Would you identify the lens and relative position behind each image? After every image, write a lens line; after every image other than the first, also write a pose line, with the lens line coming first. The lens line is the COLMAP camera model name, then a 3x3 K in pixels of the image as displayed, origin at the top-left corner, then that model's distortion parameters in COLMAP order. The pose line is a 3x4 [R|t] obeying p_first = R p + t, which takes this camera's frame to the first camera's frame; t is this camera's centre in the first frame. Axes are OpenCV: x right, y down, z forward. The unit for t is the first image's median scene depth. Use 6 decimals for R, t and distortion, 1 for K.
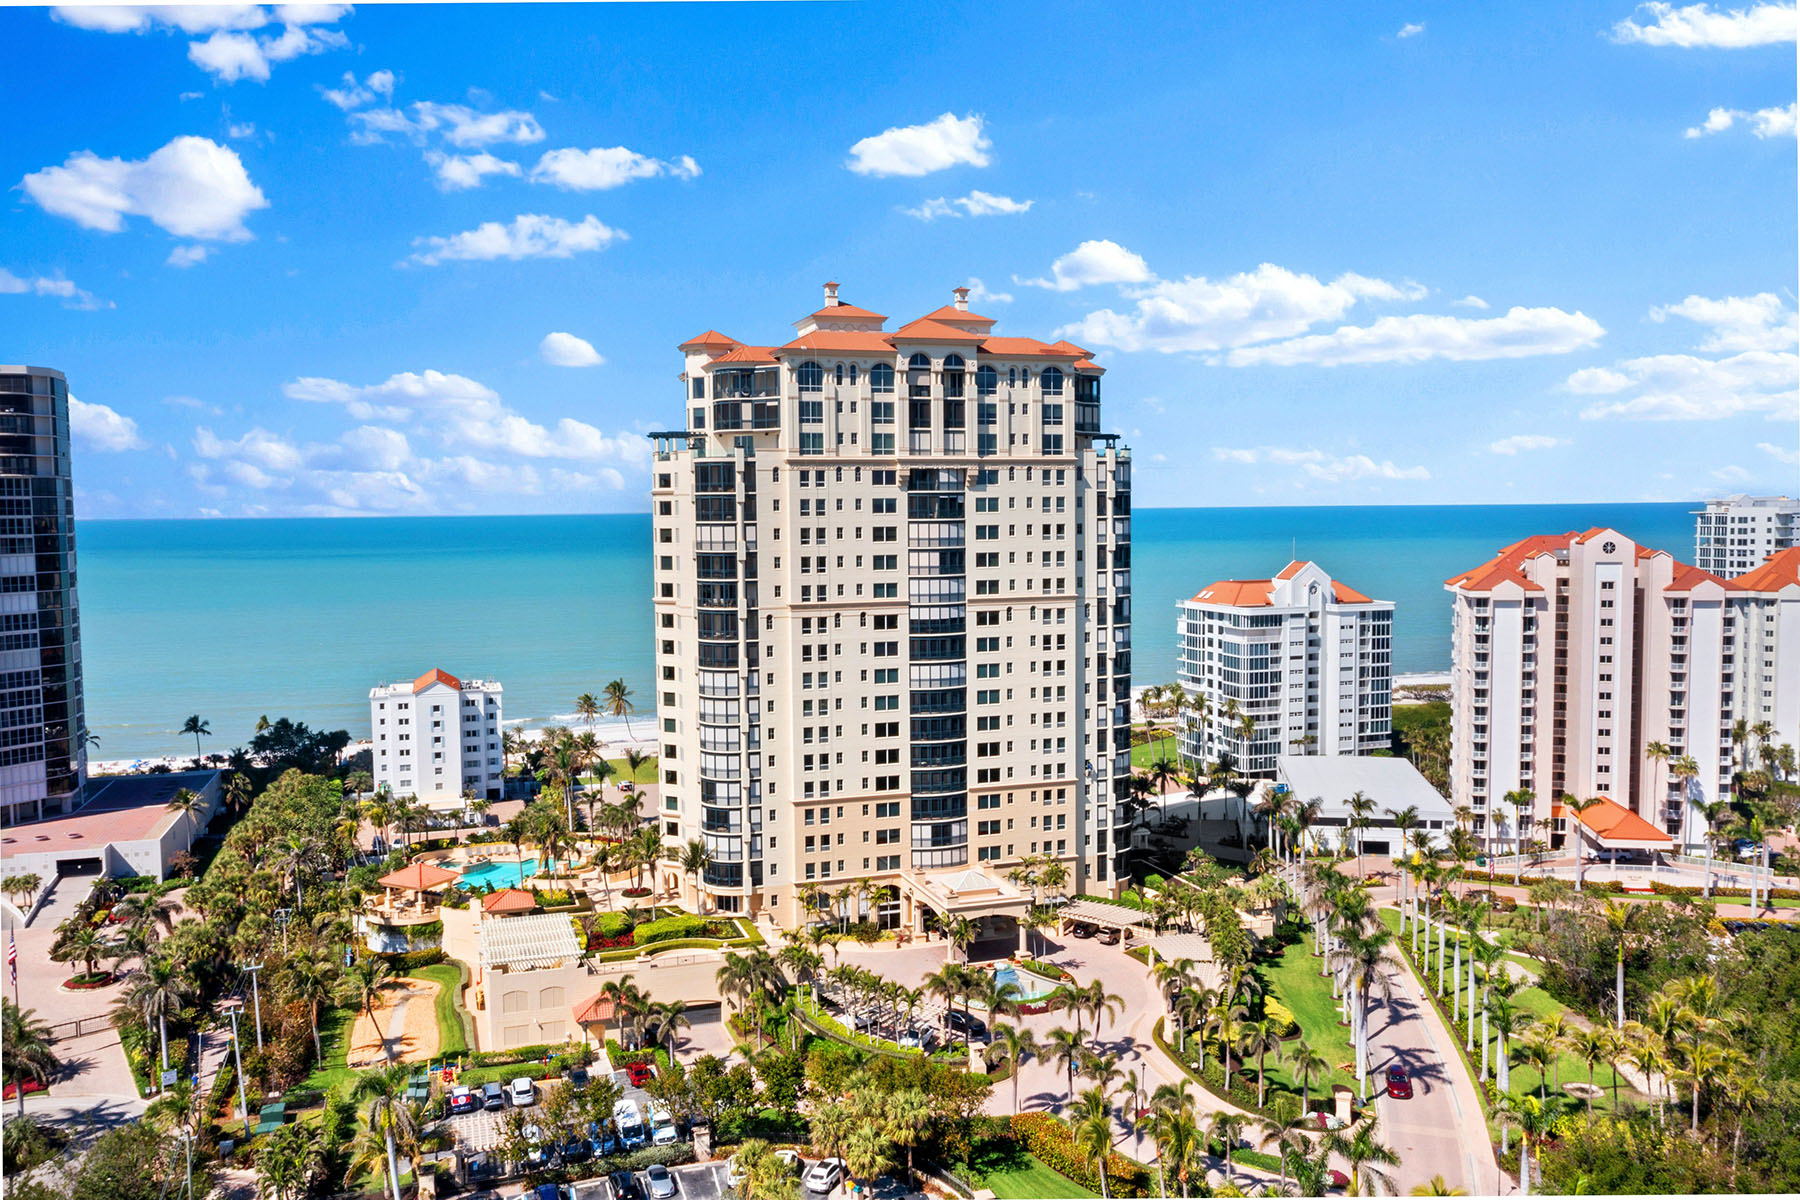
lens RADIAL K [[1432.0, 0, 900.0], [0, 1432.0, 600.0], [0, 0, 1]] dist [0.002595, 0.001731]
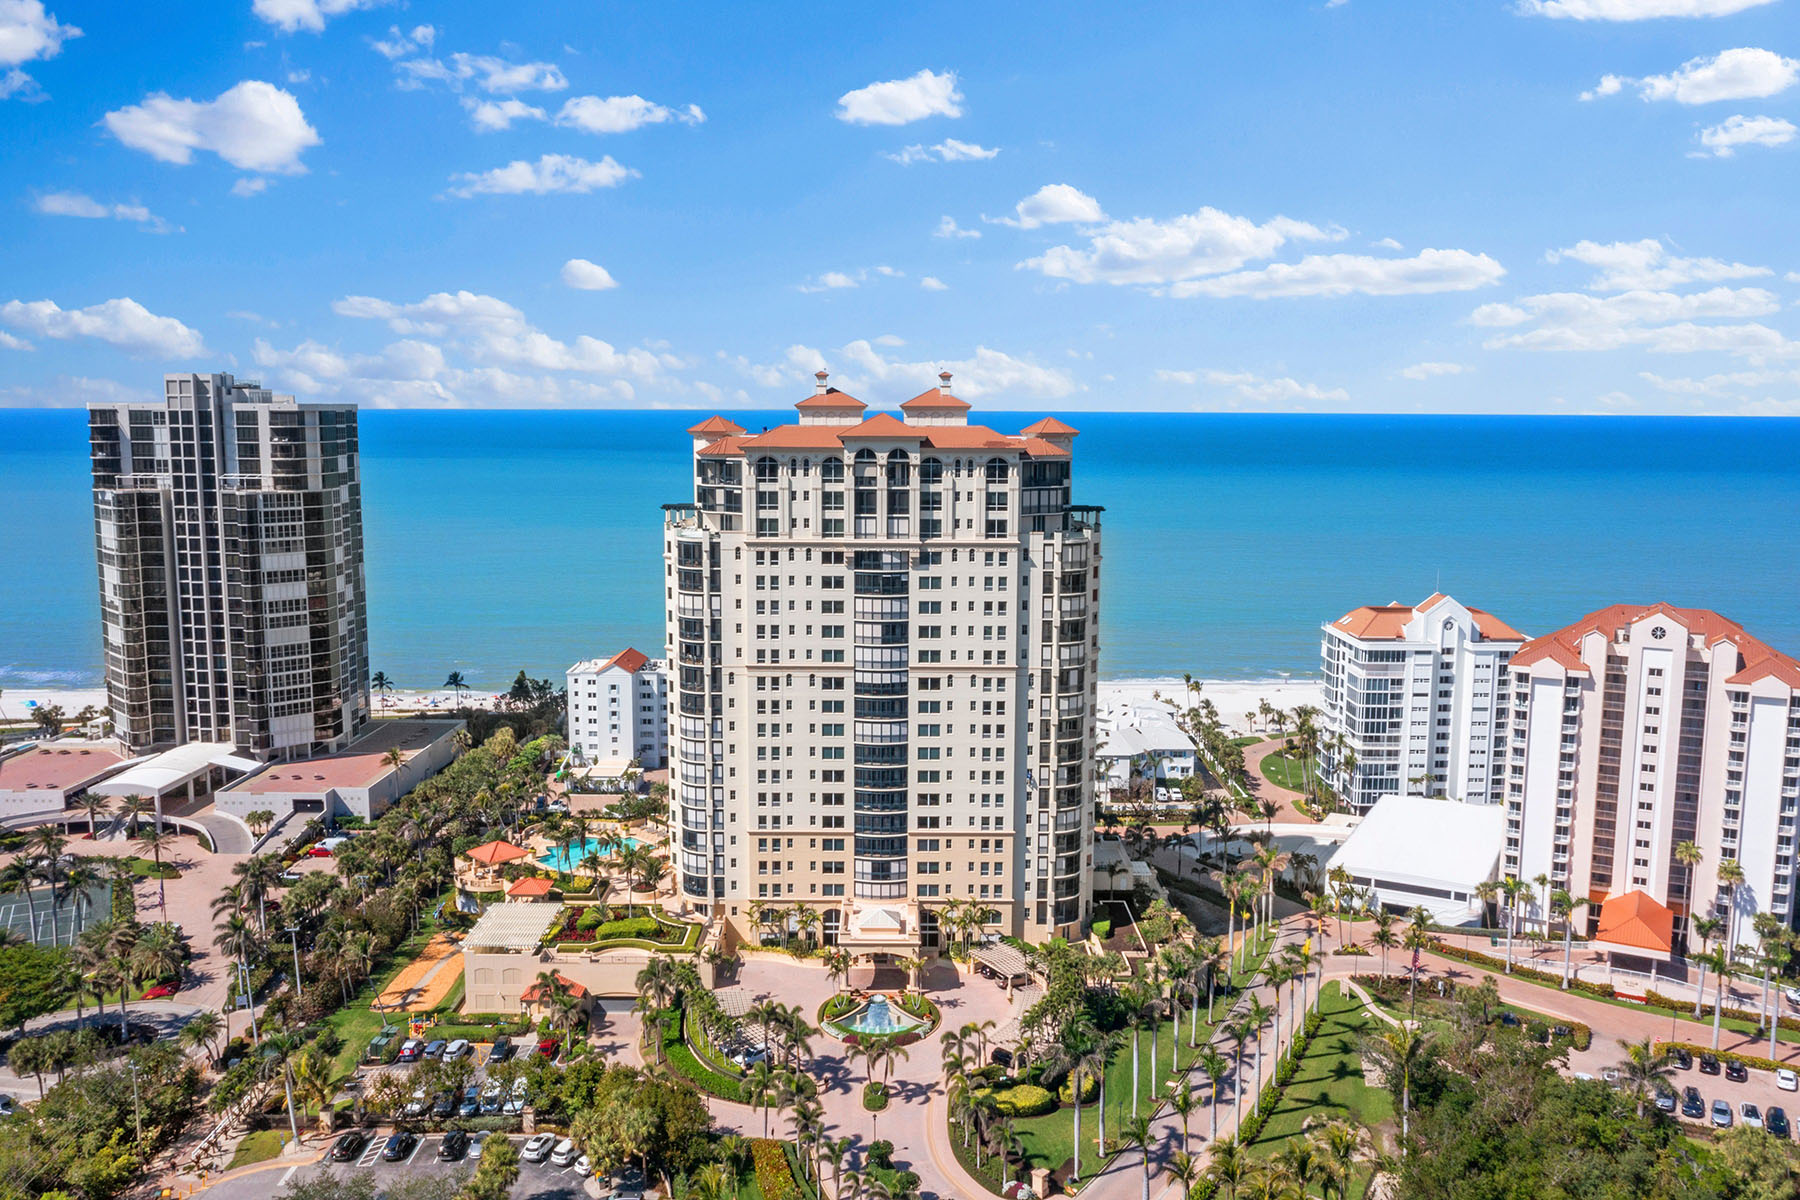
lens RADIAL K [[1450.0, 0, 900.0], [0, 1450.0, 600.0], [0, 0, 1]] dist [0.000566, 0.007287]
pose [[0.948294, 0.057873, -0.312073, 0.390637], [-0.035904, 0.996484, 0.075695, -0.137777], [0.315357, -0.060577, 0.947038, -0.070908]]
